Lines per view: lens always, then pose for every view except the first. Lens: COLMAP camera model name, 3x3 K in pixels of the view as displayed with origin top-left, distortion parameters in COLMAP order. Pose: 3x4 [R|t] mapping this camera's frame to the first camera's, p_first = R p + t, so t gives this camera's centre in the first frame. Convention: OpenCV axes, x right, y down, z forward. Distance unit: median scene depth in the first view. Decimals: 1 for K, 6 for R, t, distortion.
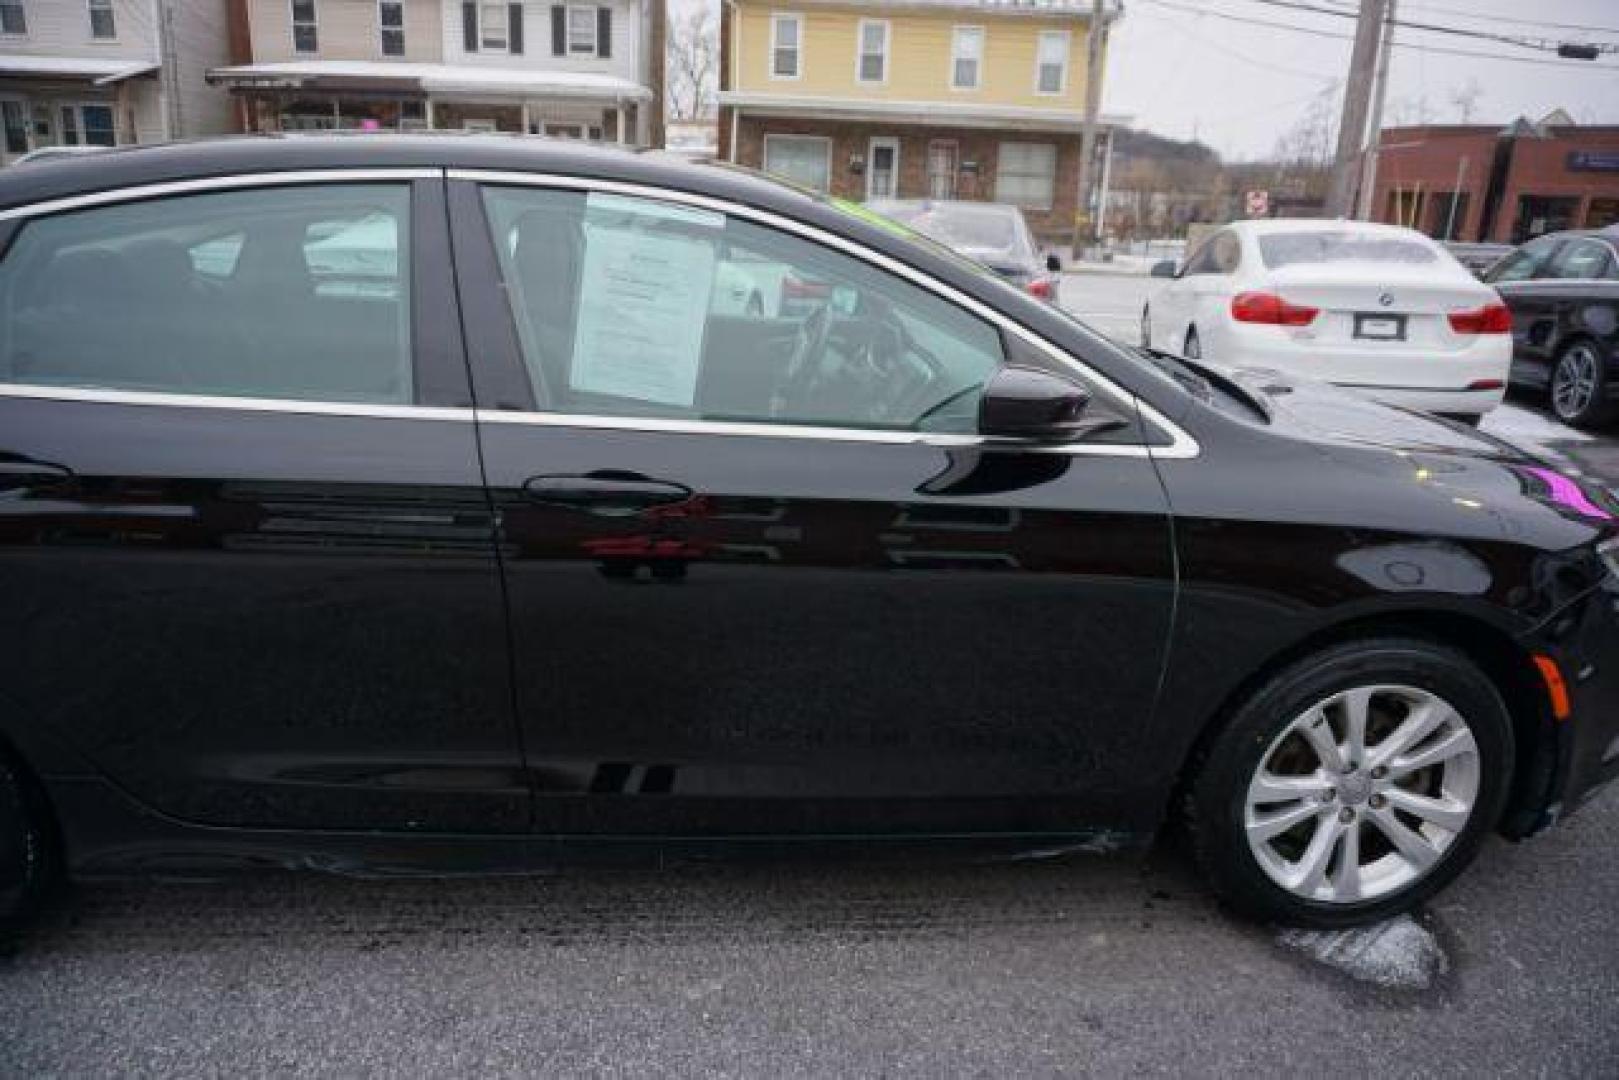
lens RADIAL K [[1086.7, 0, 802.8], [0, 1086.7, 536.5], [0, 0, 1]] dist [-0.047445, 0.033072]
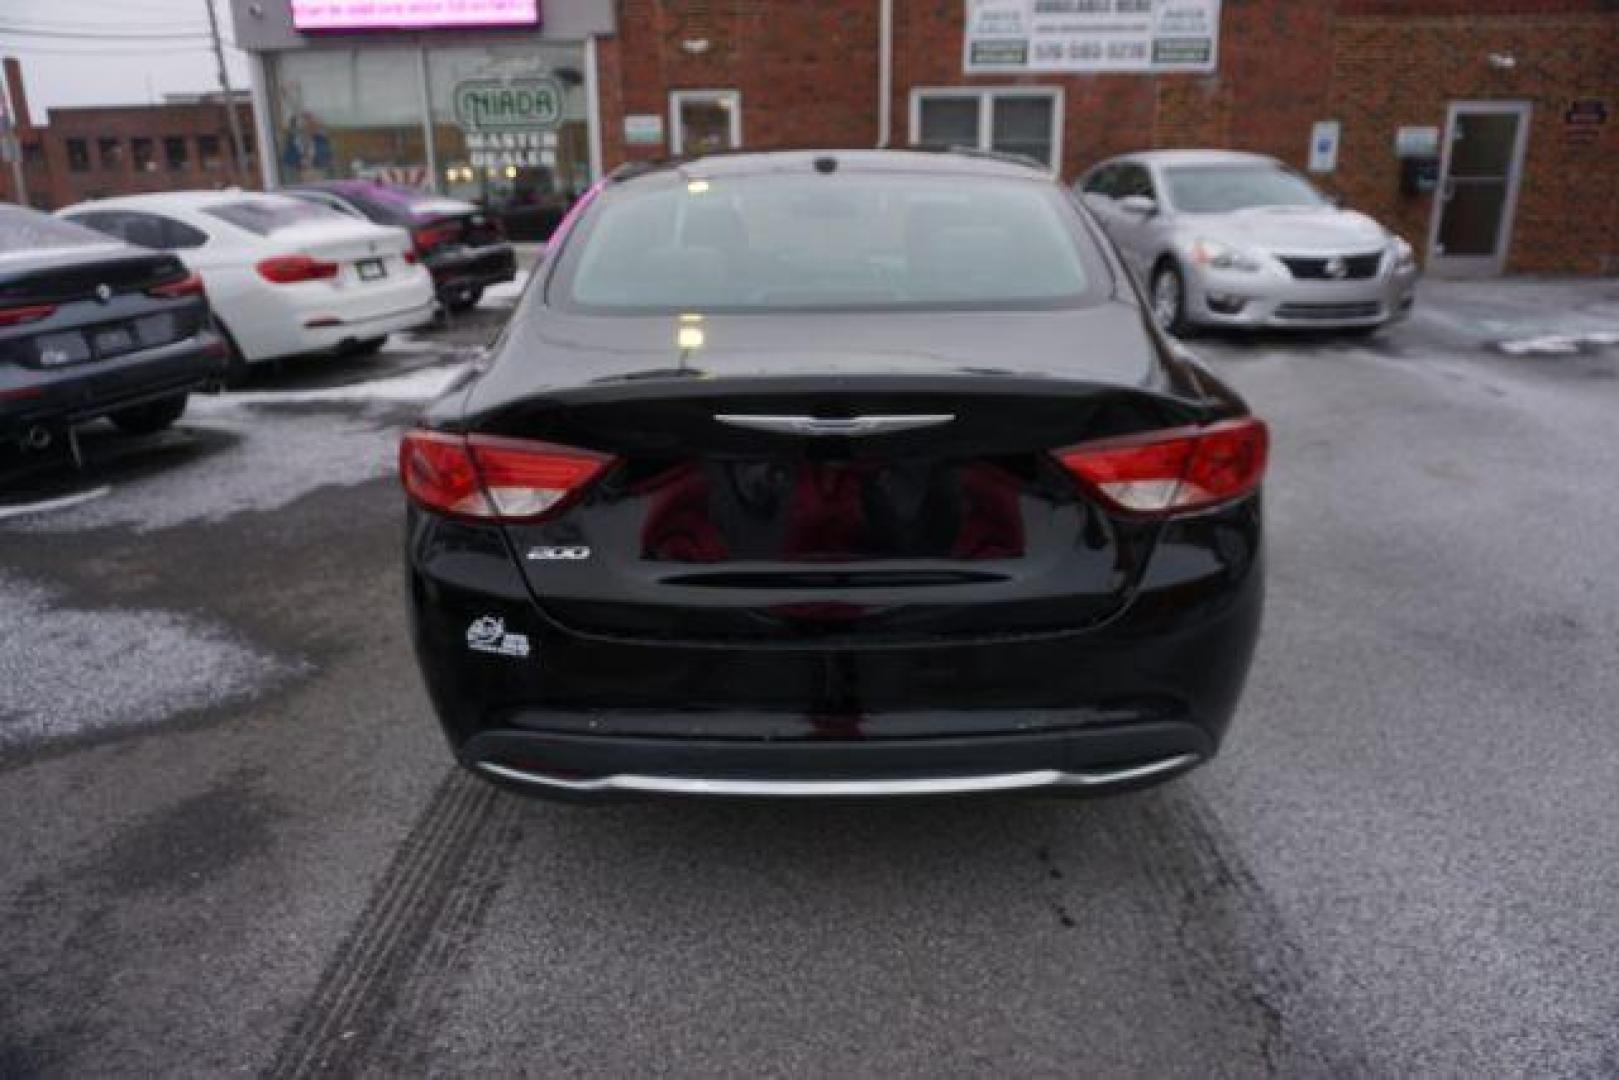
lens RADIAL K [[1086.7, 0, 805.2], [0, 1086.7, 541.0], [0, 0, 1]] dist [-0.047445, 0.033072]
pose [[0.116773, -0.357676, 0.926516, -0.693019], [0.322773, 0.895924, 0.305186, -0.129236], [-0.939245, 0.263417, 0.220068, 0.317714]]
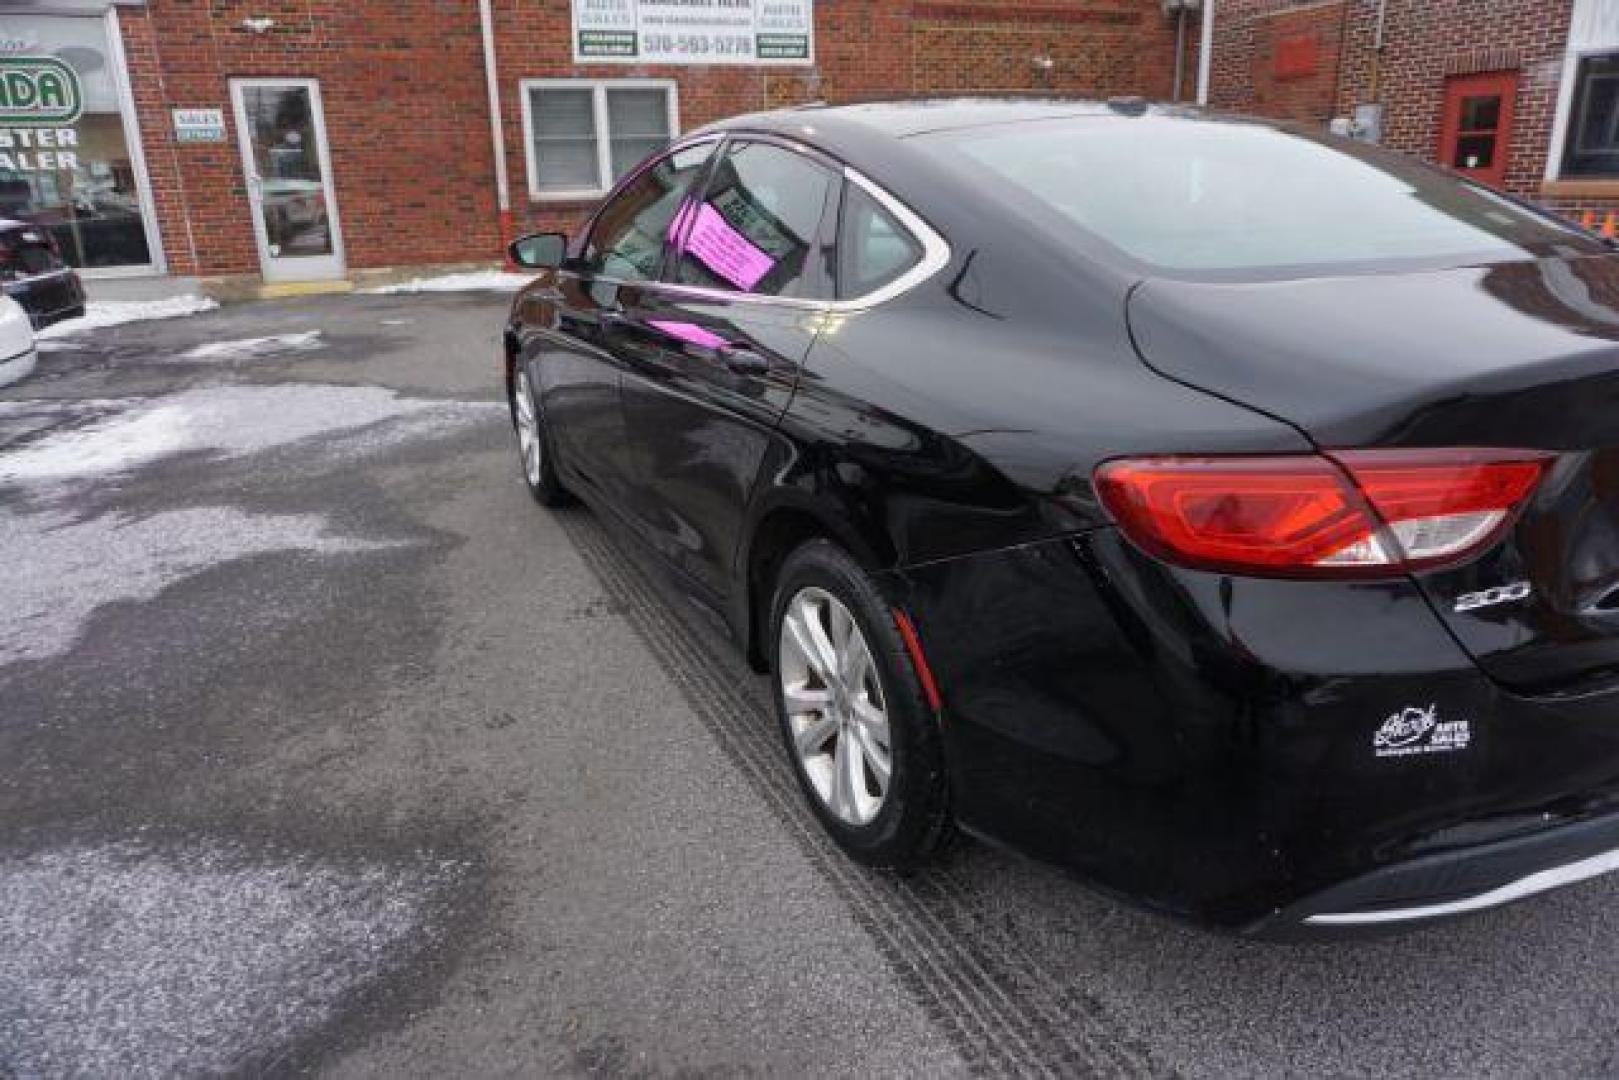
lens RADIAL K [[1086.7, 0, 806.8], [0, 1086.7, 531.3], [0, 0, 1]] dist [-0.047445, 0.033072]
pose [[-0.339484, -0.326913, 0.881974, -0.565982], [0.304269, 0.849080, 0.431838, -0.199438], [-0.890040, 0.414959, -0.188779, 0.596943]]
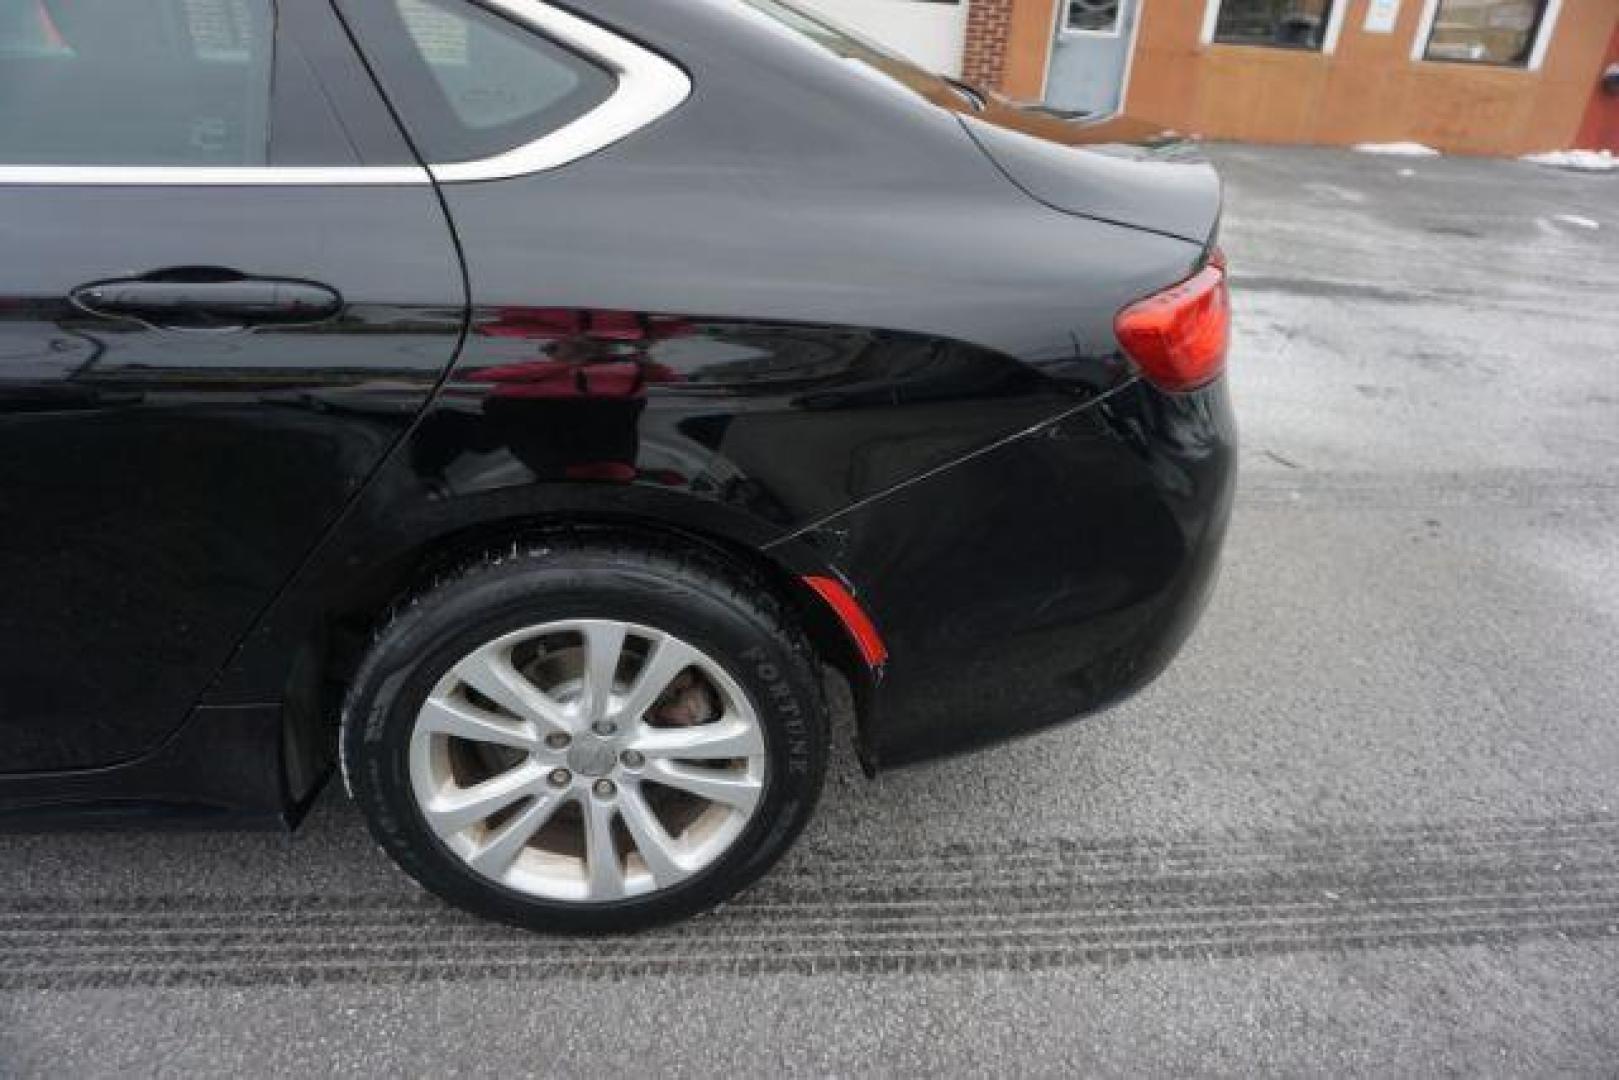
lens RADIAL K [[1086.7, 0, 803.3], [0, 1086.7, 534.8], [0, 0, 1]] dist [-0.047445, 0.033072]
pose [[-0.993878, -0.092823, -0.059921, -0.316768], [-0.108136, 0.706055, 0.699852, -0.206806], [-0.022655, 0.702047, -0.711770, 0.676391]]
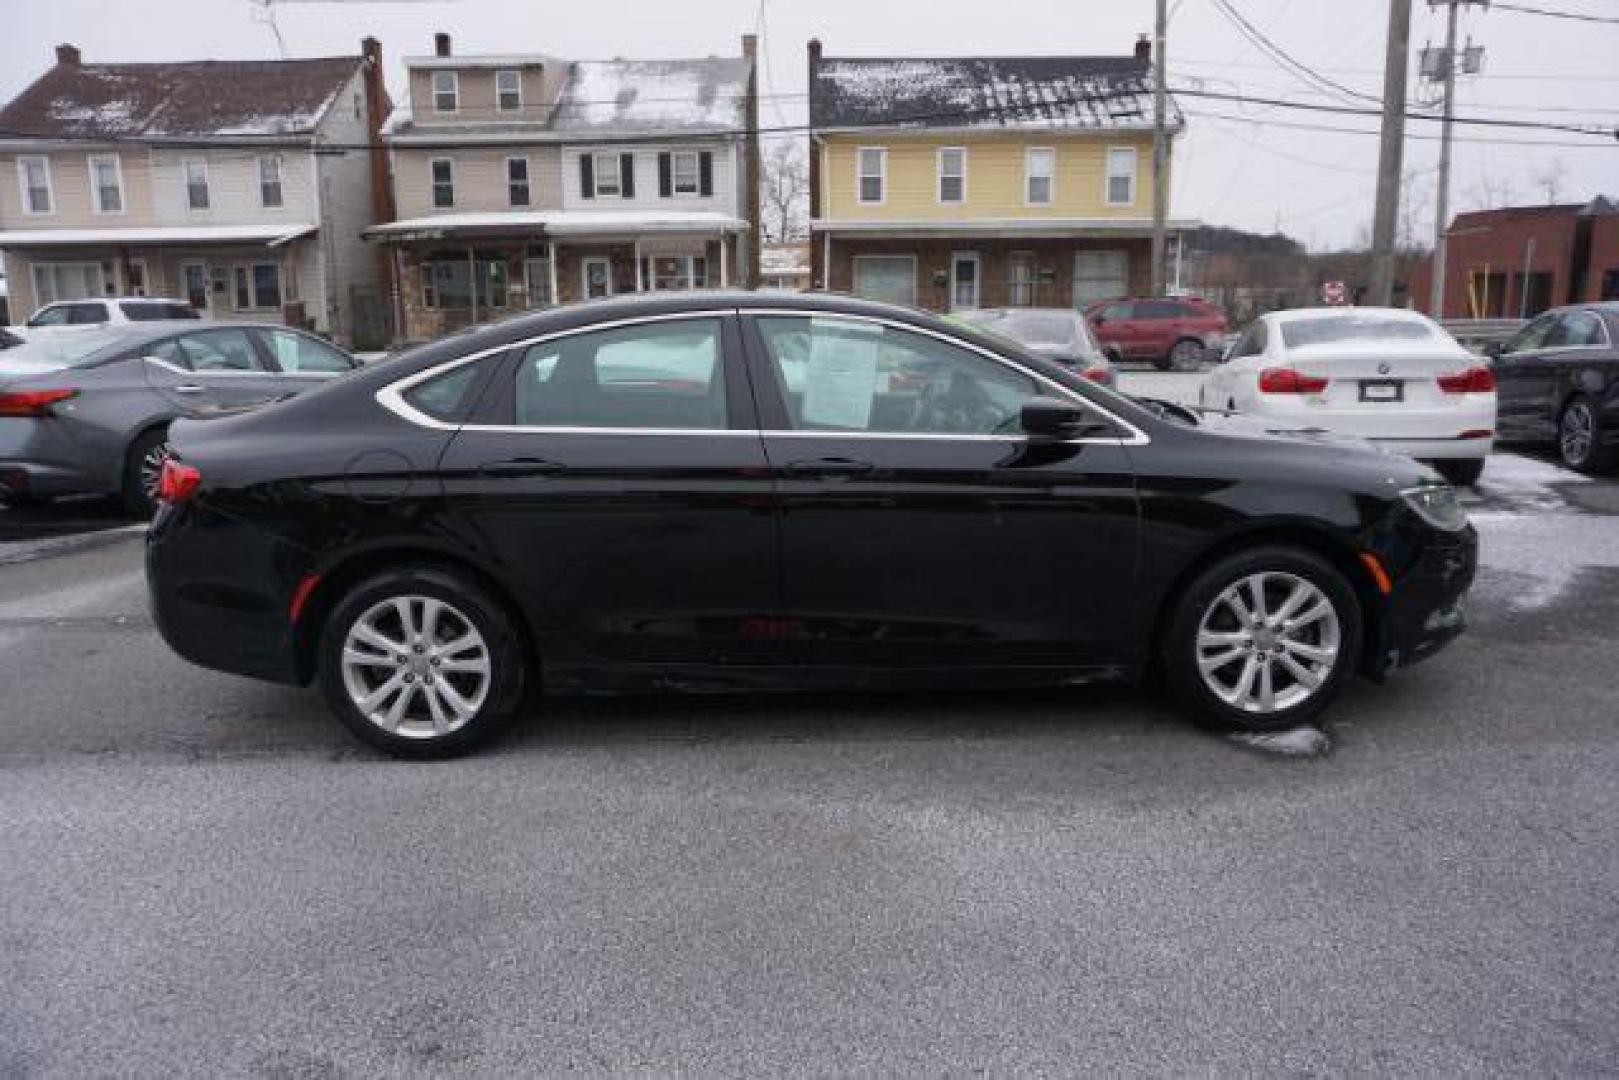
lens RADIAL K [[1086.7, 0, 805.1], [0, 1086.7, 543.0], [0, 0, 1]] dist [-0.047445, 0.033072]
pose [[0.995904, -0.035179, -0.083291, -0.018548], [0.027185, 0.995083, -0.095243, 0.074209], [0.086232, 0.092589, 0.991963, -0.248117]]
